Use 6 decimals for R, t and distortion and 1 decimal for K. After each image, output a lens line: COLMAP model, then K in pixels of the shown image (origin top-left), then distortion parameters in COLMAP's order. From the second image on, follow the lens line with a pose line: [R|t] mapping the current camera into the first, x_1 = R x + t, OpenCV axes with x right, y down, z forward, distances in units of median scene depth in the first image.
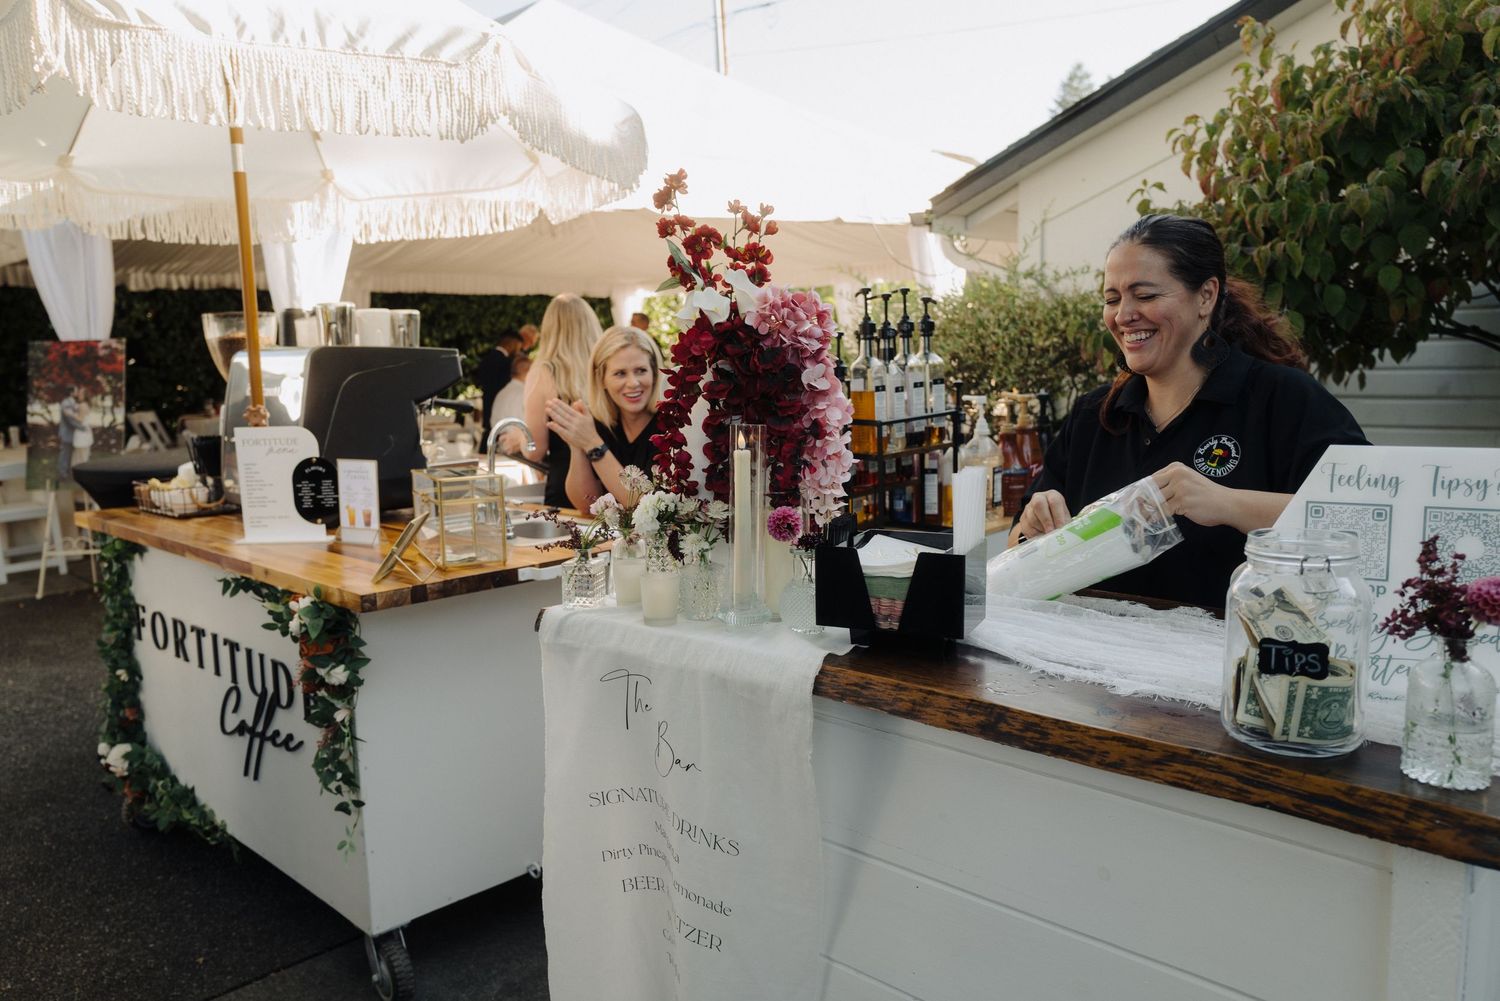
lens RADIAL K [[1091.6, 0, 750.0], [0, 1091.6, 500.5], [0, 0, 1]] dist [-0.002690, 0.002027]
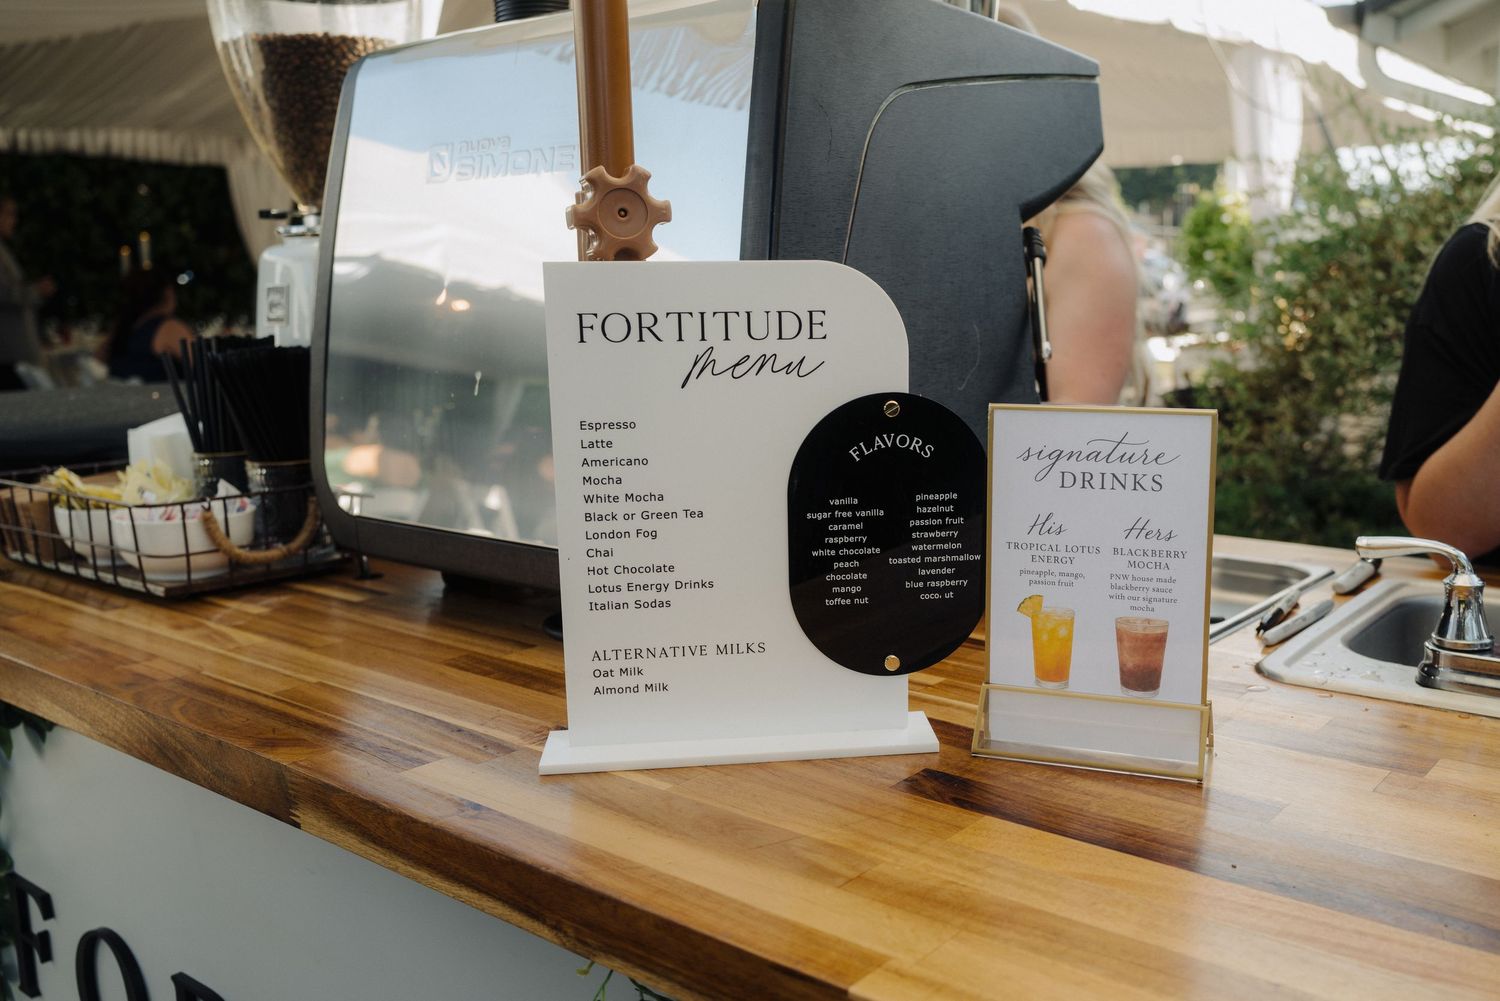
lens RADIAL K [[1285.7, 0, 881.7], [0, 1285.7, 498.0], [0, 0, 1]] dist [0.000384, 0.010617]
pose [[0.991630, -0.006641, 0.128943, -0.371510], [0.003196, 0.999633, 0.026902, -0.021192], [-0.129075, -0.026264, 0.991287, 0.618996]]
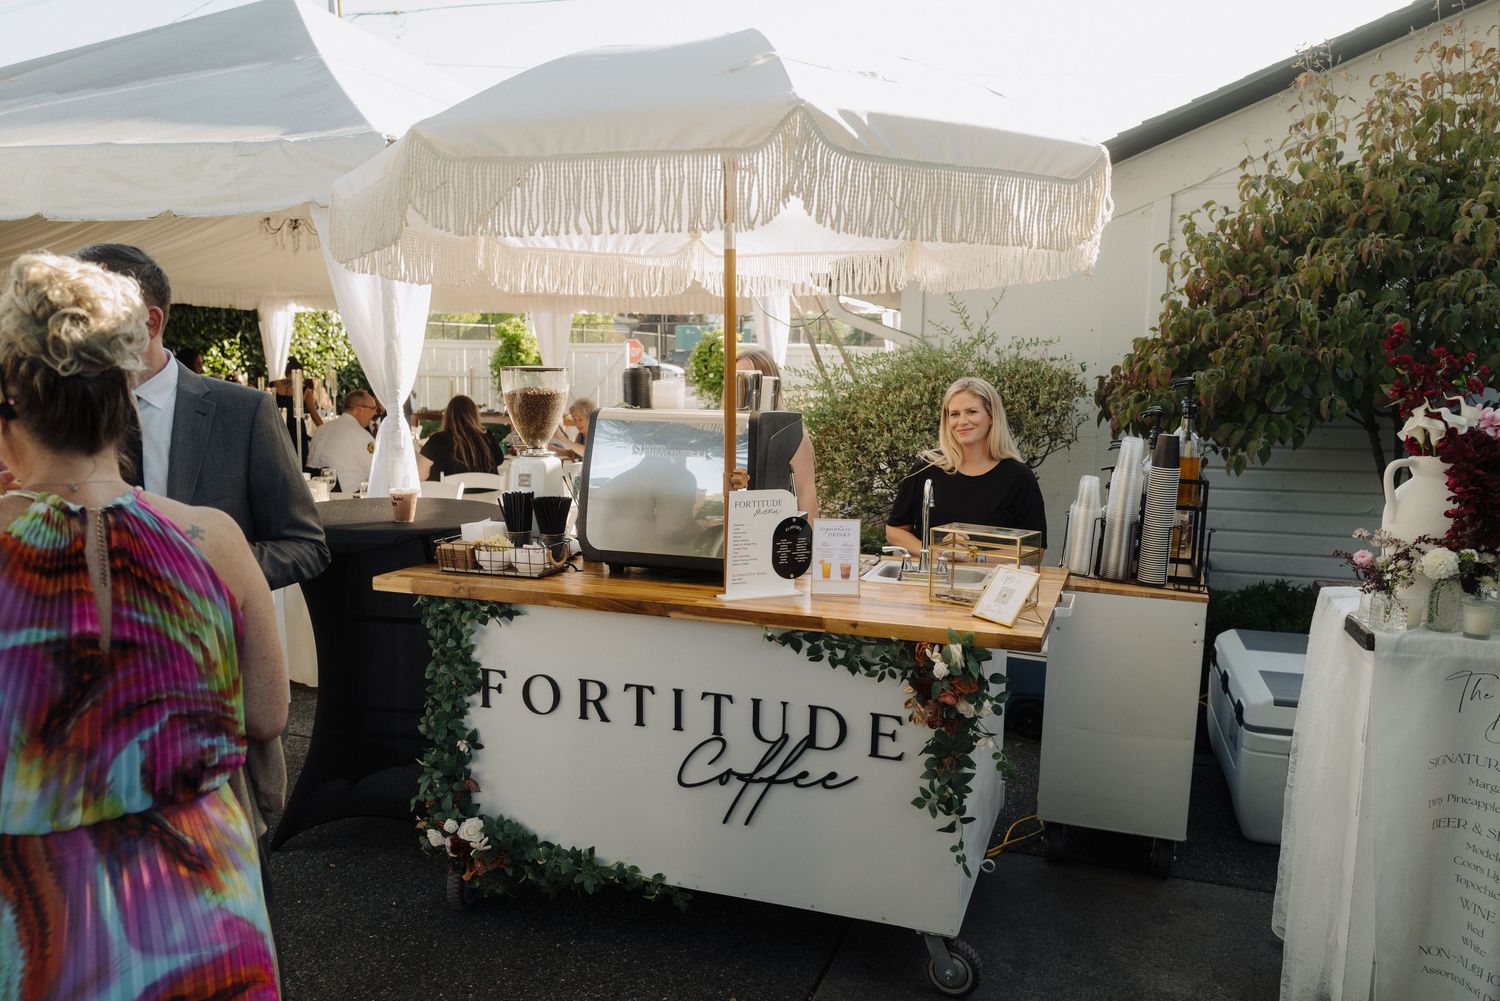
lens RADIAL K [[1091.6, 0, 750.0], [0, 1091.6, 500.5], [0, 0, 1]] dist [-0.002690, 0.002027]
pose [[0.907487, -0.015012, 0.419811, -0.760003], [0.022404, 0.999669, -0.012682, -0.036814], [-0.419481, 0.020914, 0.907523, 0.029072]]
